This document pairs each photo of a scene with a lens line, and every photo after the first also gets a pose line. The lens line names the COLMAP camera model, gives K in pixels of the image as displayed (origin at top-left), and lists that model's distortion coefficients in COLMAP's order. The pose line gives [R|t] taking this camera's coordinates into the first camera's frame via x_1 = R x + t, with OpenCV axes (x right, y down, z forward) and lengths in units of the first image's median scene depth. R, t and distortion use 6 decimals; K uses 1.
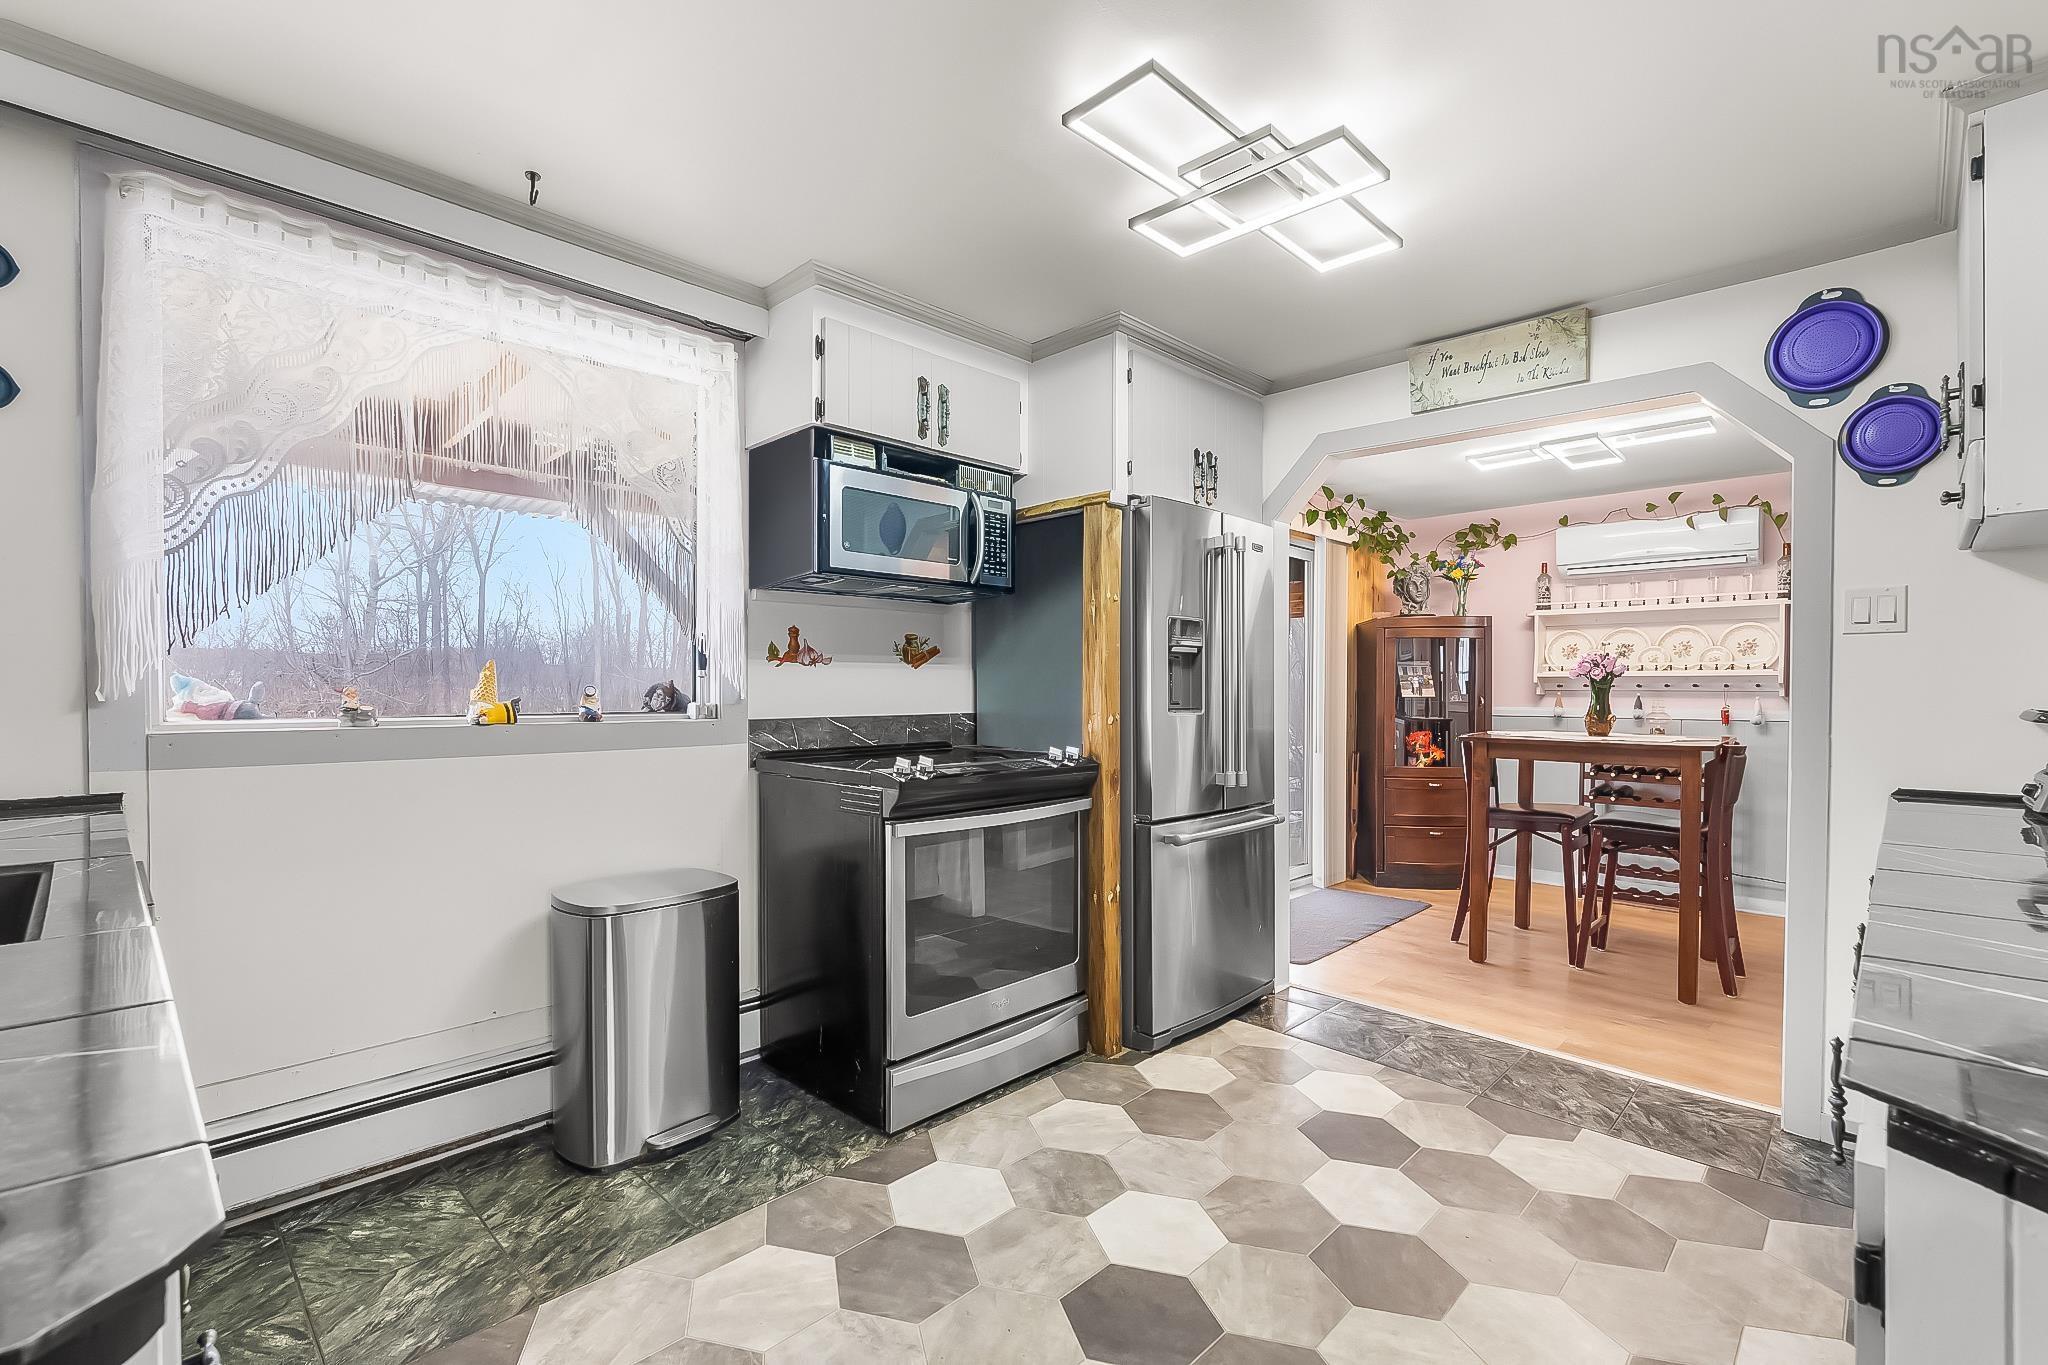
lens RADIAL K [[909.0, 0, 1019.8], [0, 909.0, 692.2], [0, 0, 1]] dist [-0.000875, -0.000997]
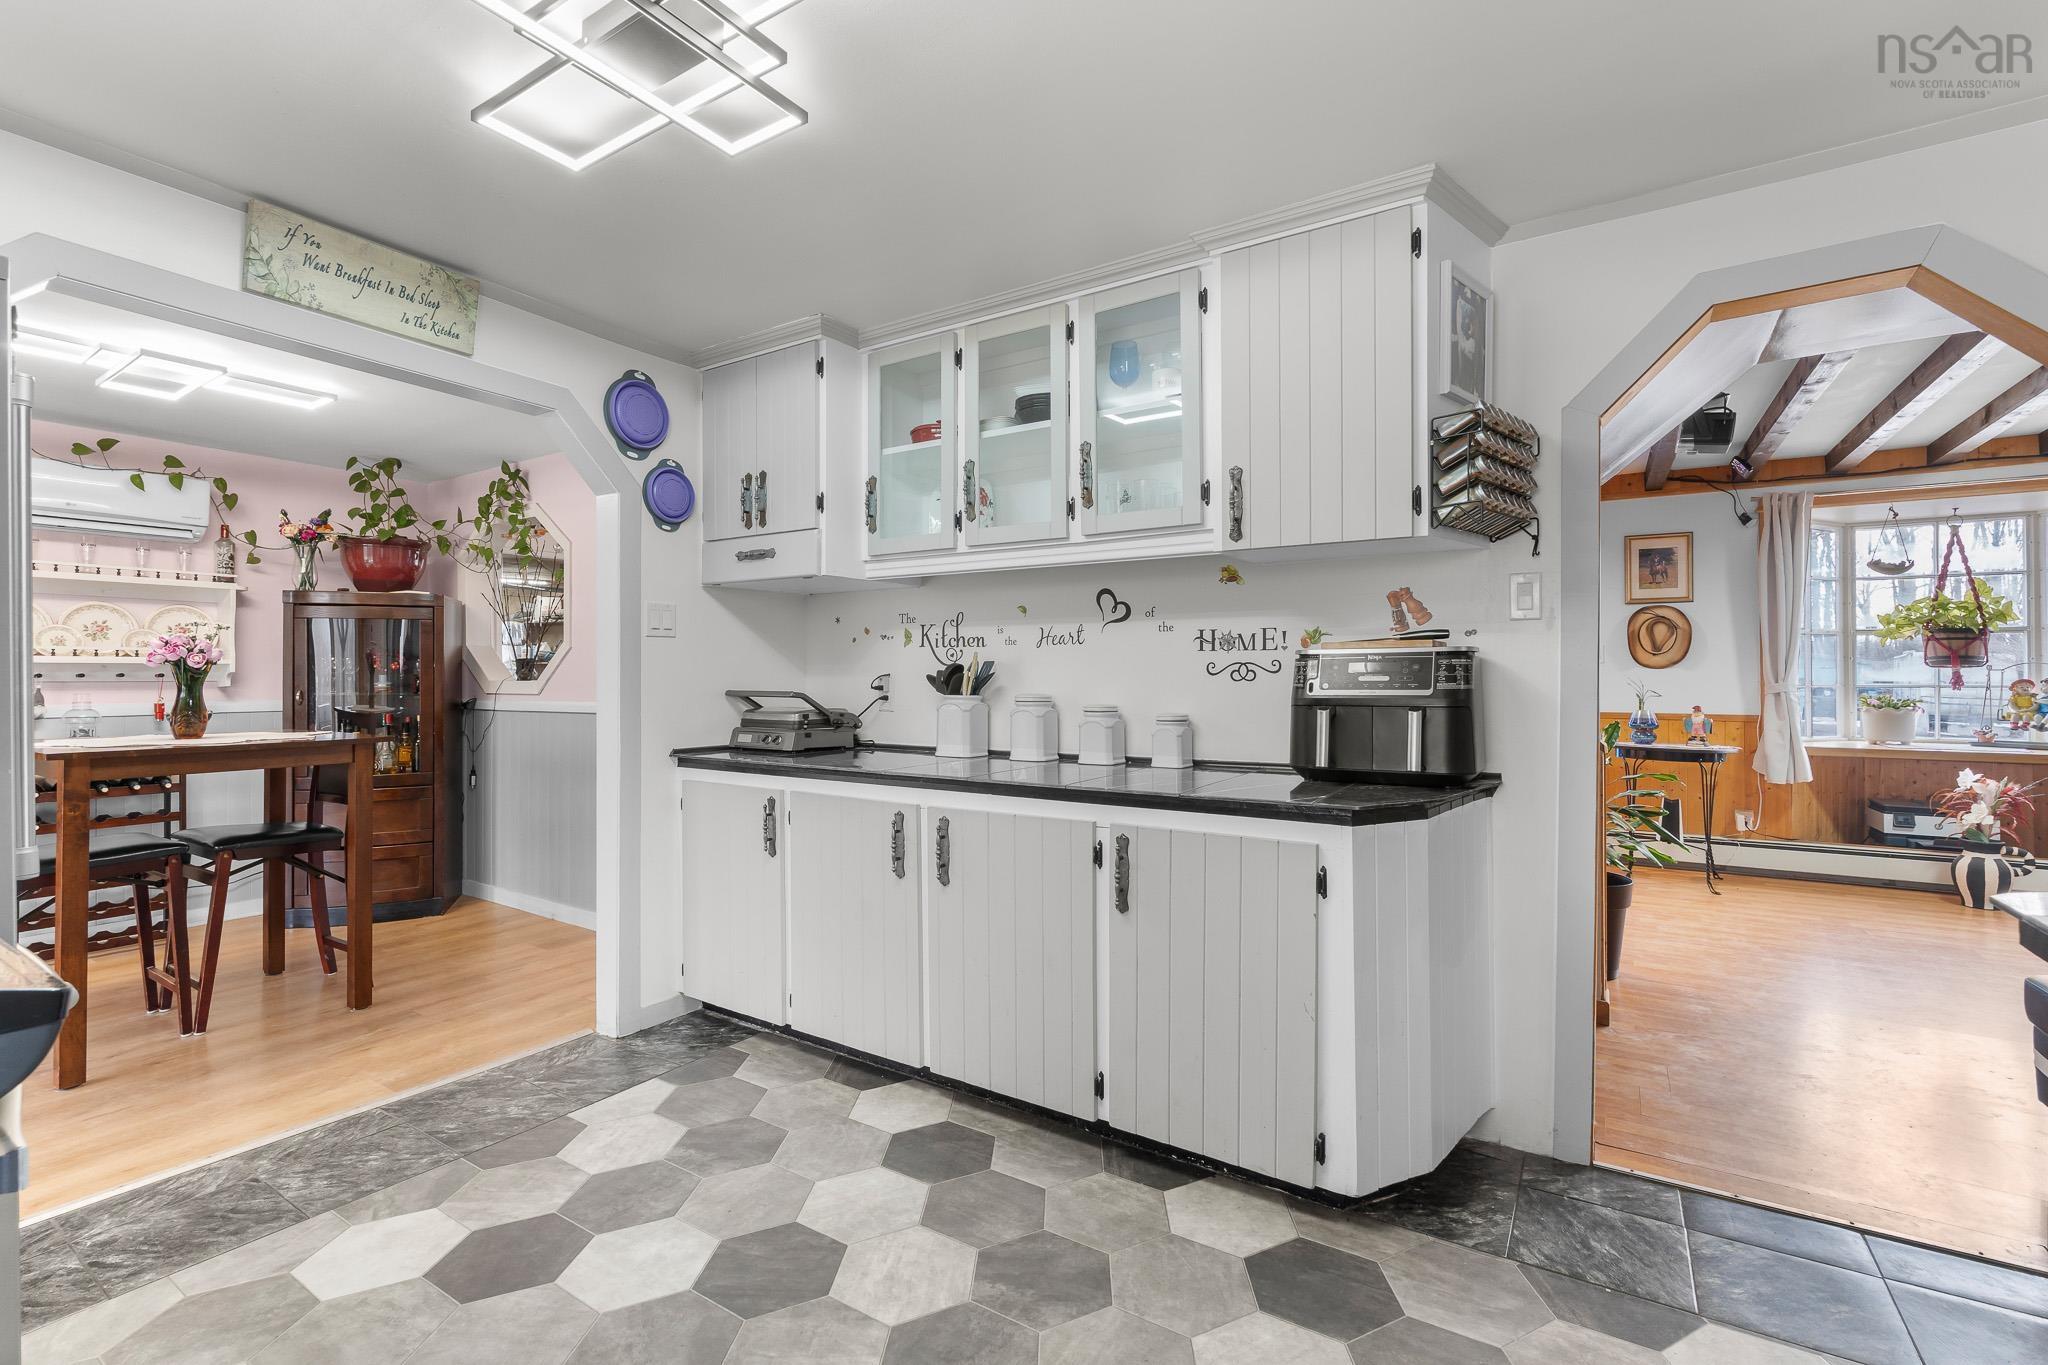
lens RADIAL K [[909.0, 0, 1018.3], [0, 909.0, 670.8], [0, 0, 1]] dist [-0.000875, -0.000997]
pose [[-0.205652, 0.001623, 0.978624, -0.408365], [0.007308, 0.999973, -0.000123, -0.008789], [-0.978598, 0.007127, -0.205658, 0.615257]]
